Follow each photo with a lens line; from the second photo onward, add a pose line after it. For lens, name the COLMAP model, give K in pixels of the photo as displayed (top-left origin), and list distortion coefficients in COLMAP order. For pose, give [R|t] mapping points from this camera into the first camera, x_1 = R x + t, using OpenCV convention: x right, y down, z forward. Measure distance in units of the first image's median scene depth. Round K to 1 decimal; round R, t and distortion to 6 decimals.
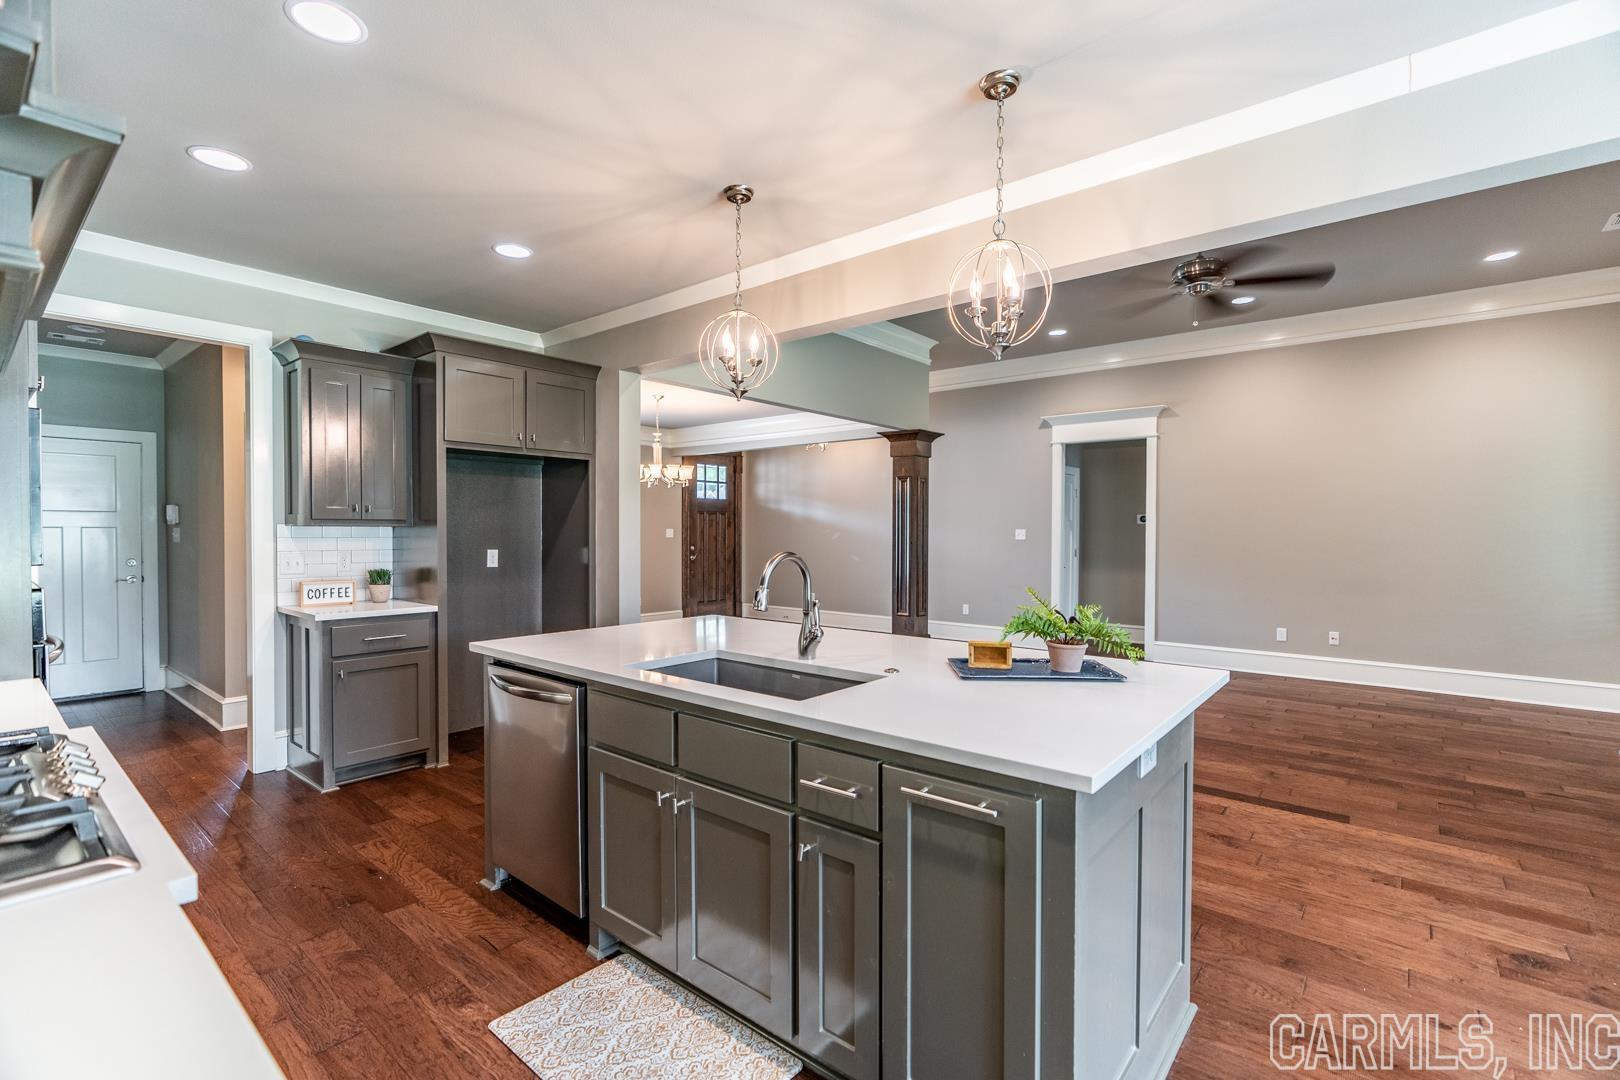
lens RADIAL K [[730.1, 0, 807.7], [0, 730.1, 536.2], [0, 0, 1]] dist [-0.010087, 0.003216]
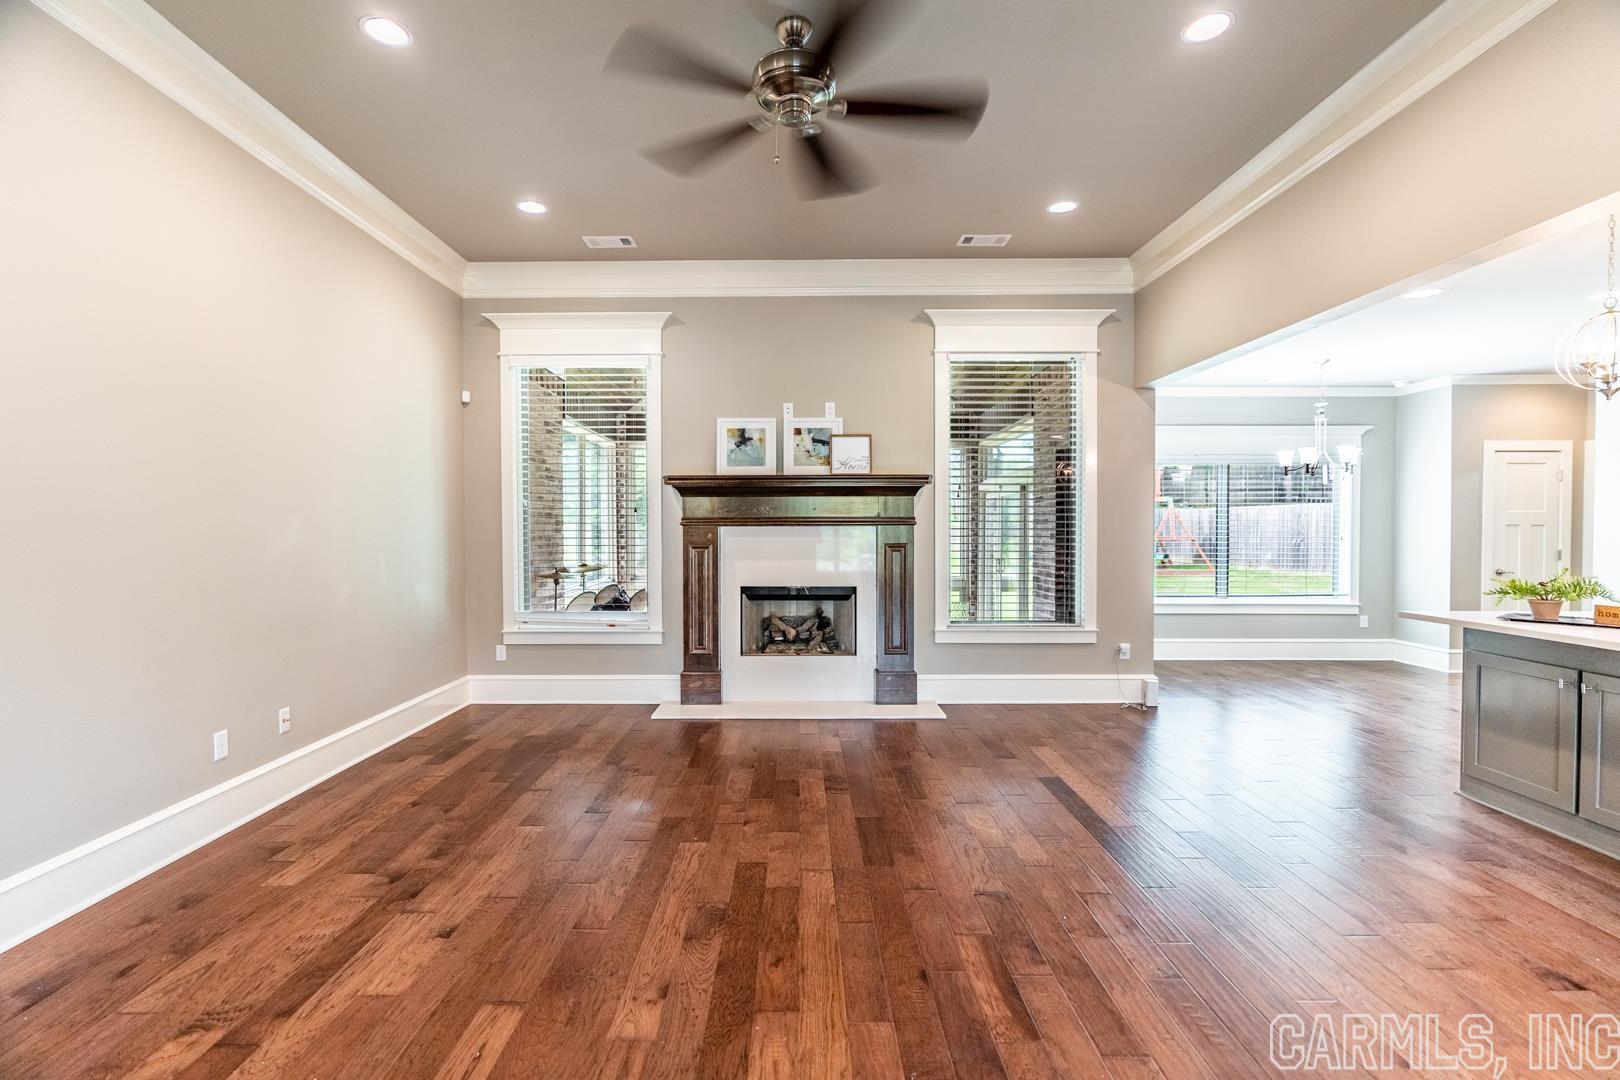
lens RADIAL K [[730.1, 0, 788.6], [0, 730.1, 541.2], [0, 0, 1]] dist [-0.010087, 0.003216]
pose [[-0.630394, -0.017788, 0.776071, 0.101321], [0.002695, 0.999681, 0.025102, -0.013185], [-0.776271, 0.017915, -0.630145, 1.846540]]
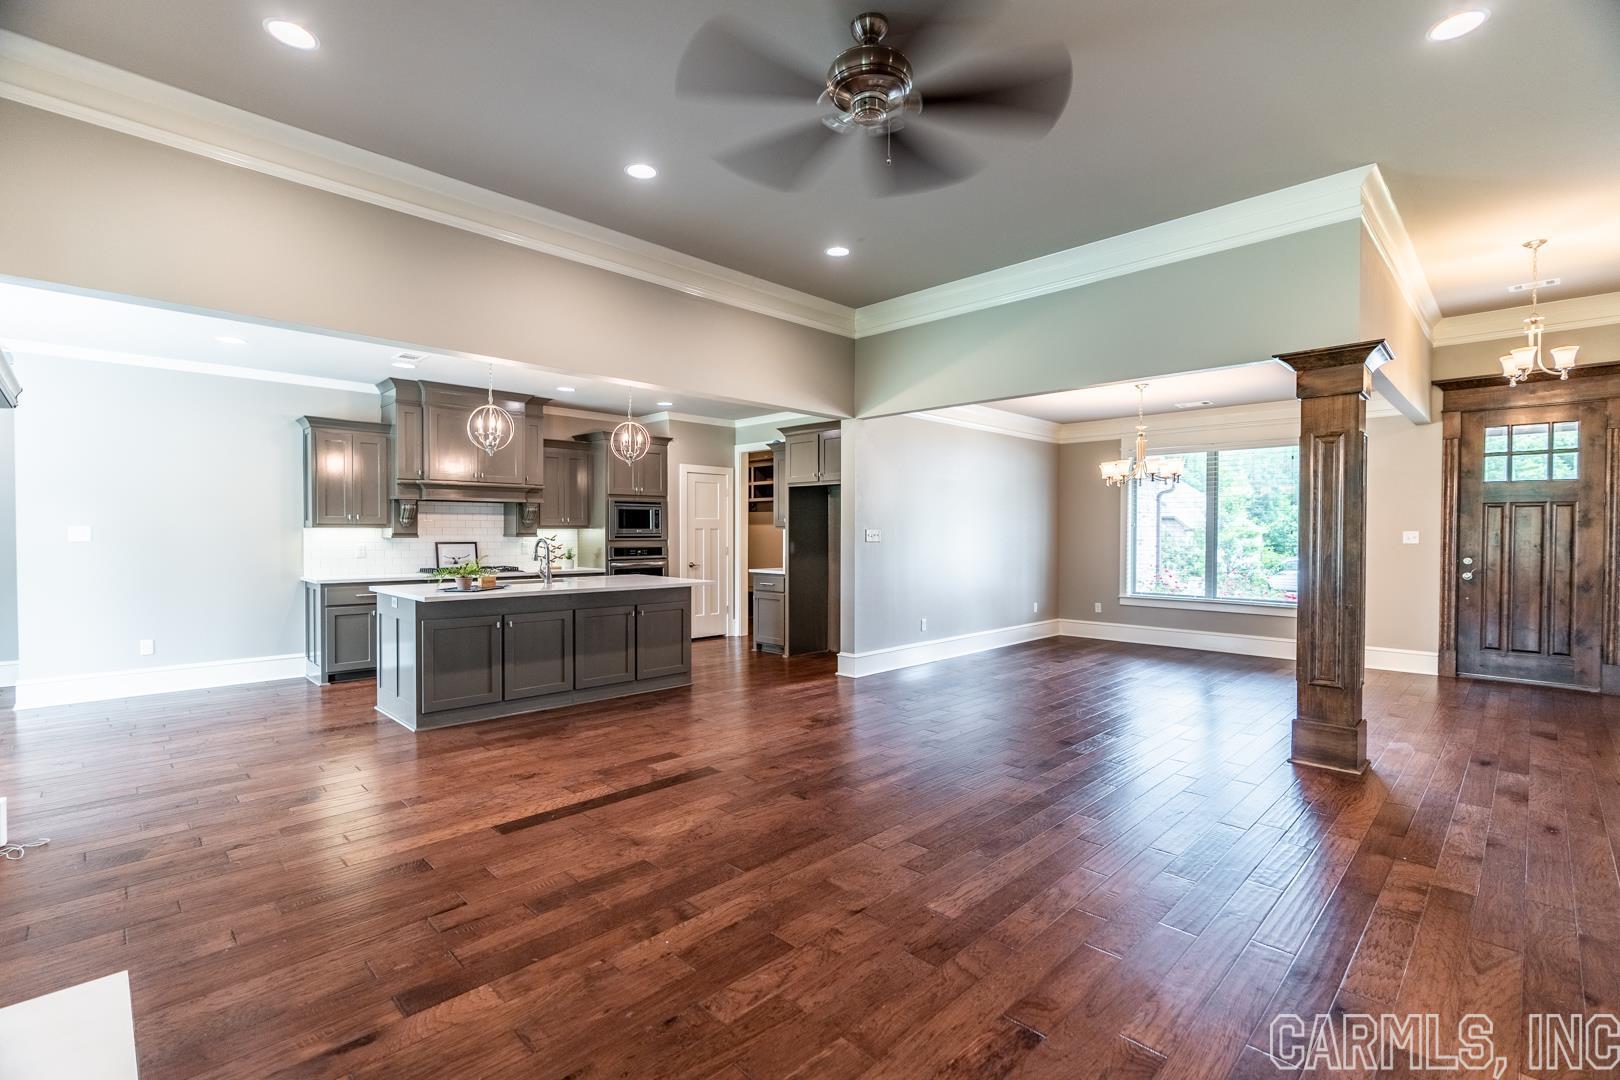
lens RADIAL K [[730.1, 0, 808.3], [0, 730.1, 535.4], [0, 0, 1]] dist [-0.010087, 0.003216]
pose [[-0.095442, 0.002770, -0.995431, 1.500211], [-0.010429, 0.999938, 0.003782, -0.006063], [0.995380, 0.010743, -0.095407, 1.352194]]
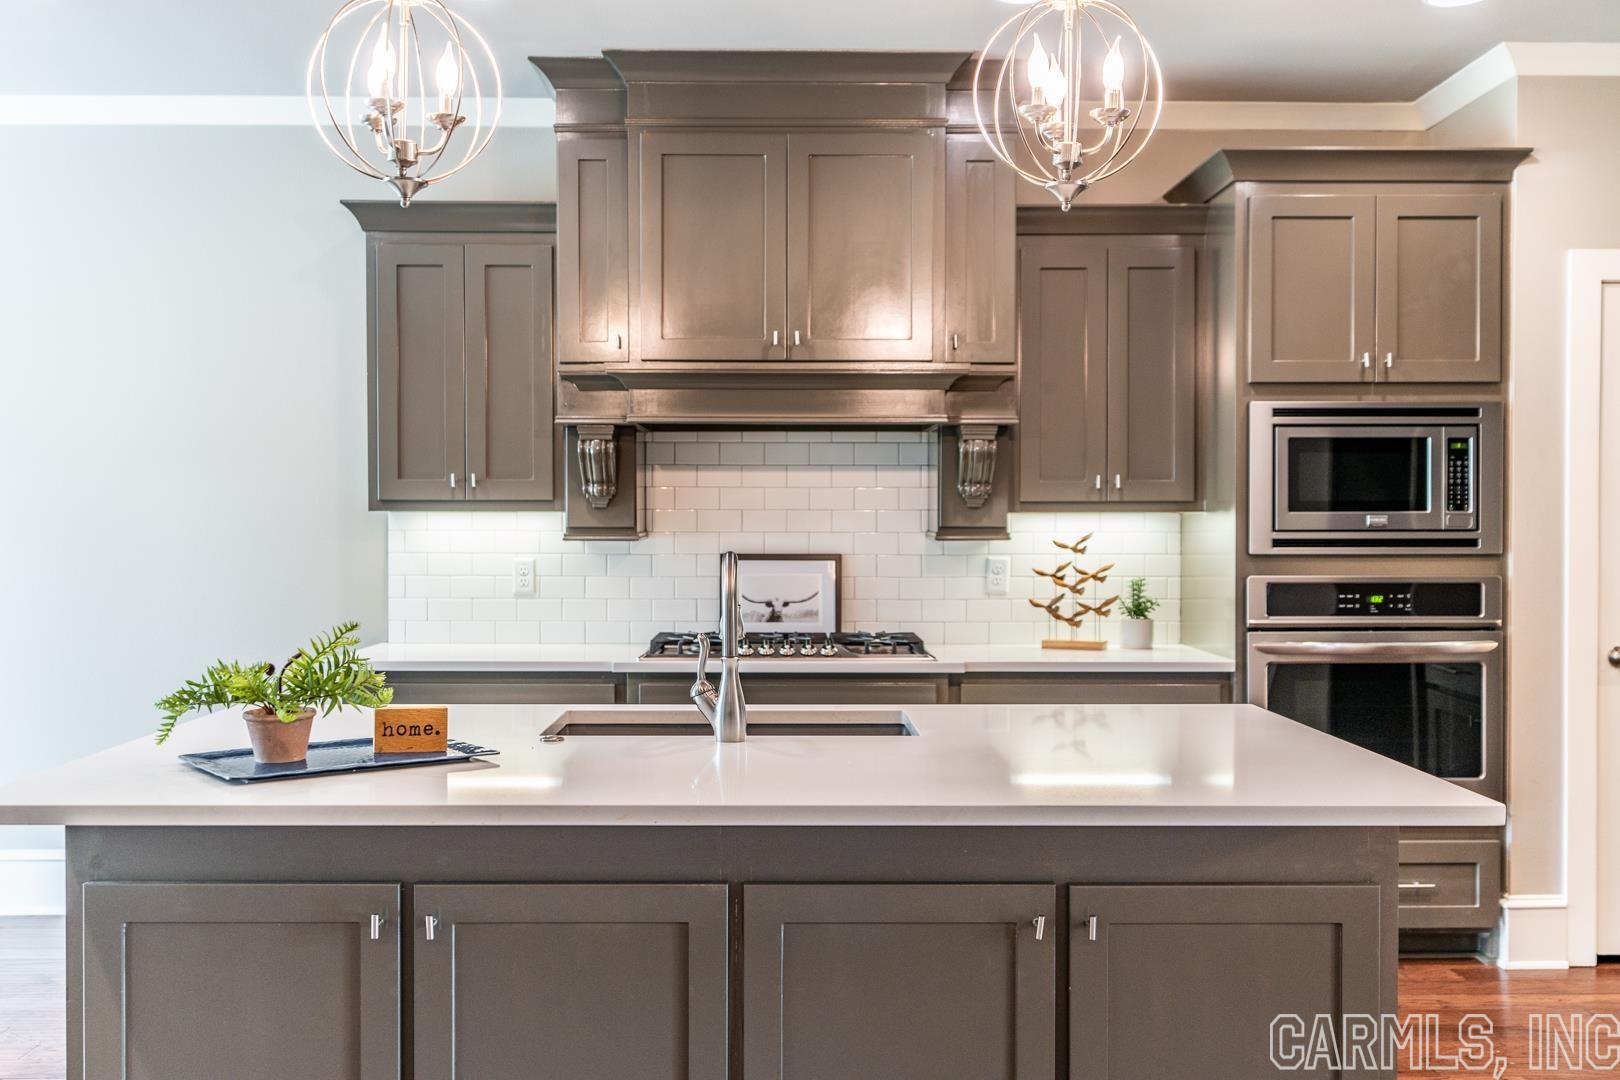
lens RADIAL K [[1556.4, 0, 802.5], [0, 1556.4, 530.3], [0, 0, 1]] dist [0.005883, 0.000000]
pose [[-0.758930, 0.001717, -0.651170, 0.485955], [-0.008524, 0.999885, 0.012572, -0.009408], [0.651116, 0.015092, -0.758828, 1.269190]]
